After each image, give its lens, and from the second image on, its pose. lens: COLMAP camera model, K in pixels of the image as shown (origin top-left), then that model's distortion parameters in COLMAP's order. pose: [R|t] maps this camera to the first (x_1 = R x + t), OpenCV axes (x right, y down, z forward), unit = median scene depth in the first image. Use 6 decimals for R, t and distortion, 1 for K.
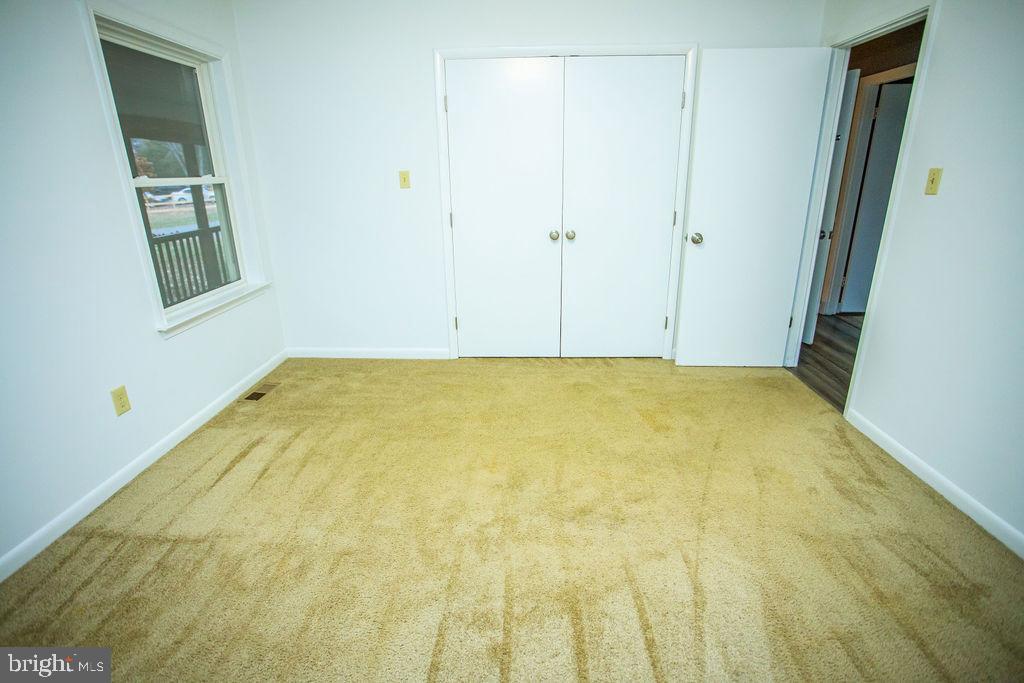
lens RADIAL K [[493.7, 0, 512.1], [0, 493.7, 338.4], [0, 0, 1]] dist [-0.071941, 0.028959]
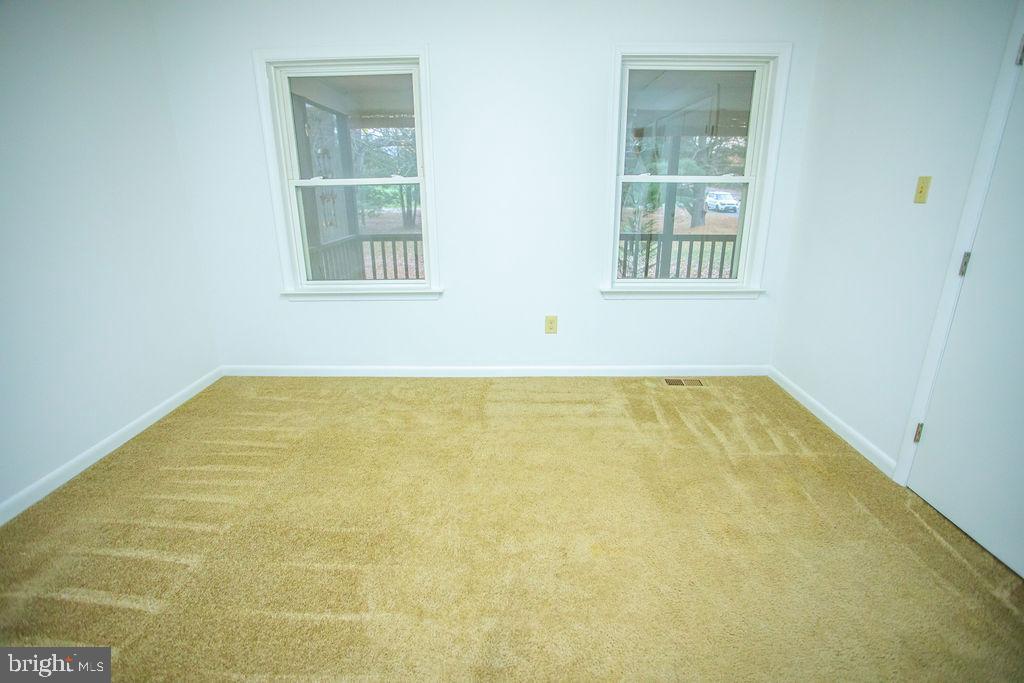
lens RADIAL K [[493.7, 0, 512.1], [0, 493.7, 338.4], [0, 0, 1]] dist [-0.071941, 0.028959]
pose [[0.035939, 0.325394, -0.944895, 0.555586], [-0.317501, 0.900236, 0.297939, -0.219070], [0.947577, 0.289298, 0.135667, 0.617468]]
